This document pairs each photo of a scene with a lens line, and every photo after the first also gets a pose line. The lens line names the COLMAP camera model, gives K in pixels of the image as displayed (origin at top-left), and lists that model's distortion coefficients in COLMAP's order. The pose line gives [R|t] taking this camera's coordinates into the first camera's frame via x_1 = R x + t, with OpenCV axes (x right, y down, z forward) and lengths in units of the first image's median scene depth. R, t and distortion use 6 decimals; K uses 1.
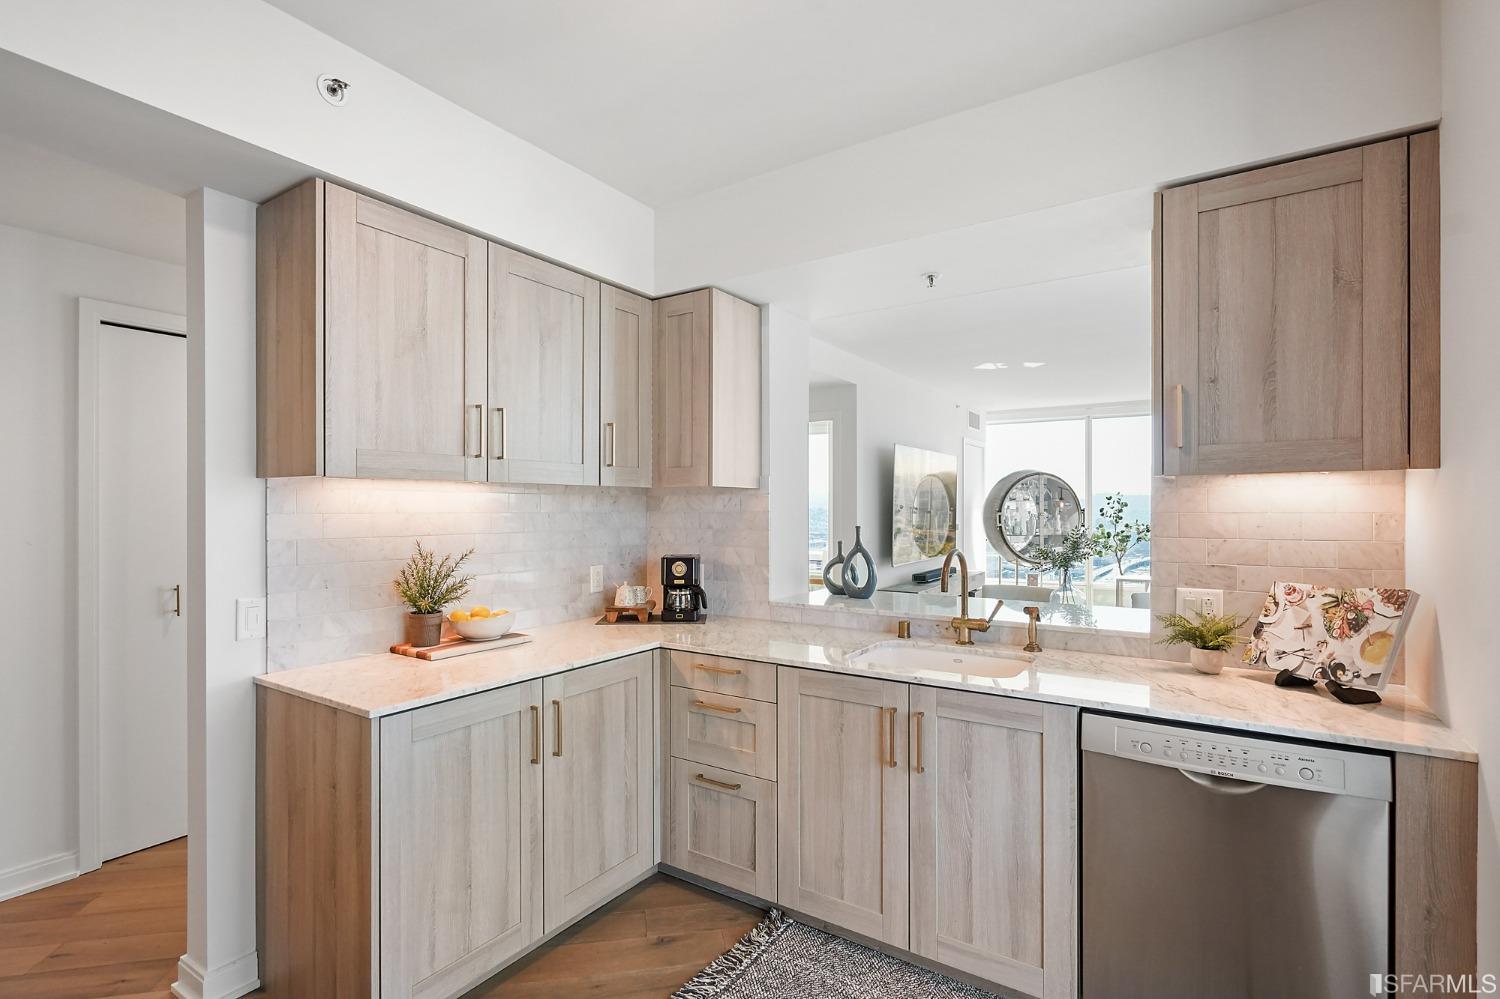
lens RADIAL K [[713.7, 0, 742.0], [0, 713.7, 514.0], [0, 0, 1]] dist [0.007768, -0.002436]
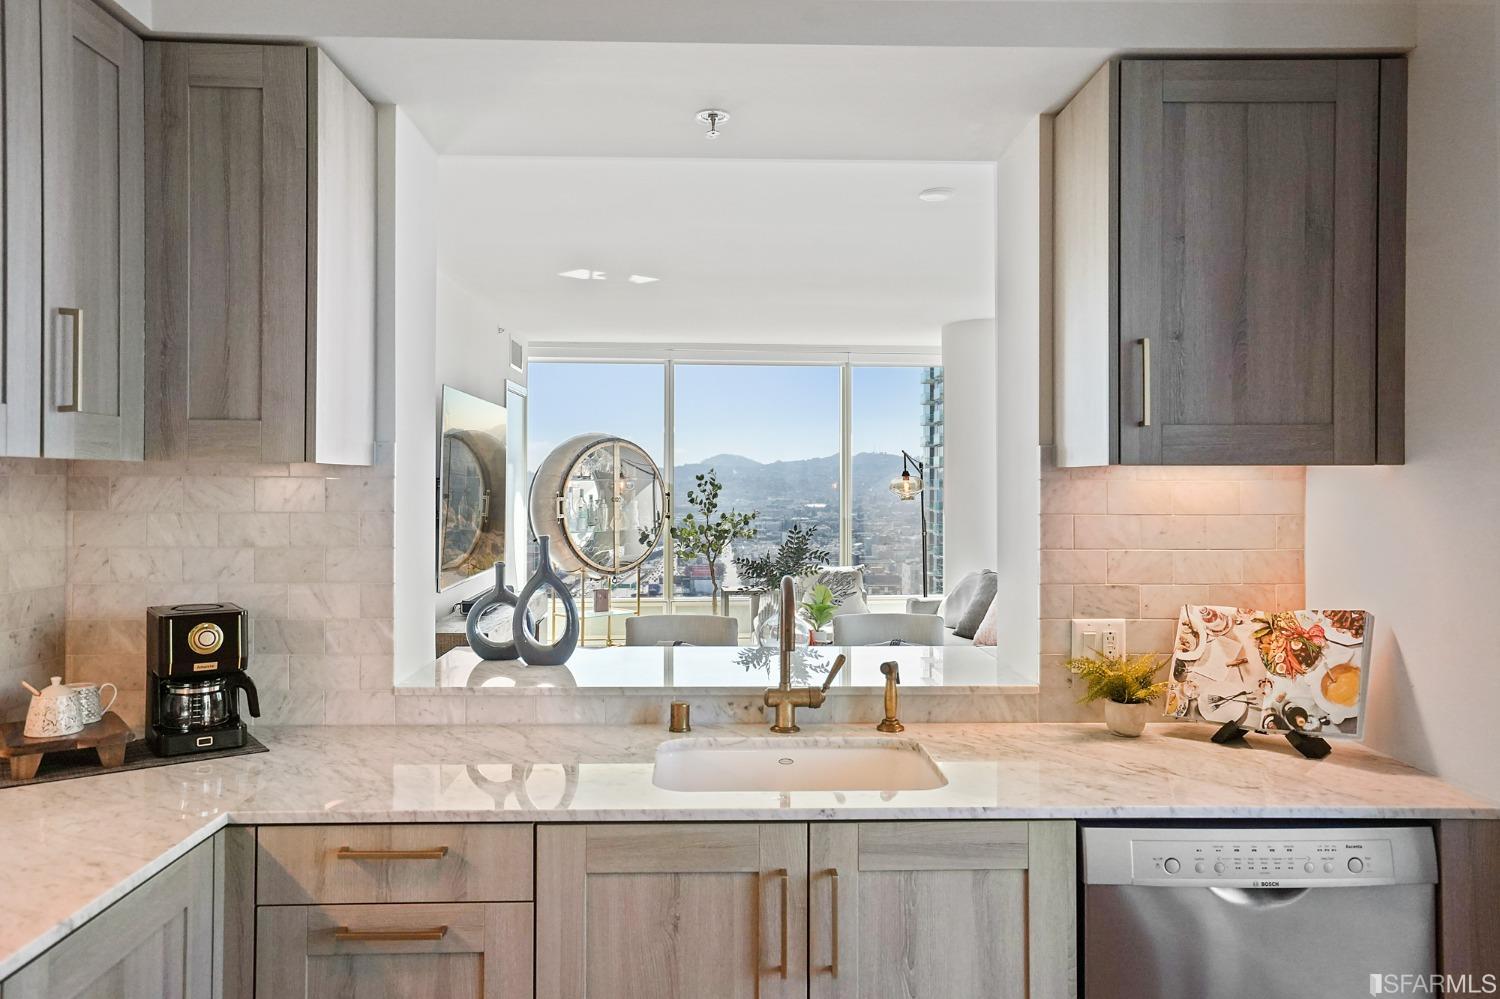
lens RADIAL K [[1101.1, 0, 755.9], [0, 1101.1, 482.2], [0, 0, 1]] dist [0.008325, 0.025963]
pose [[0.811627, 0.005833, 0.584146, -0.260483], [0.000144, 0.999948, -0.010184, -0.019901], [-0.584175, 0.008349, 0.811584, 0.256766]]
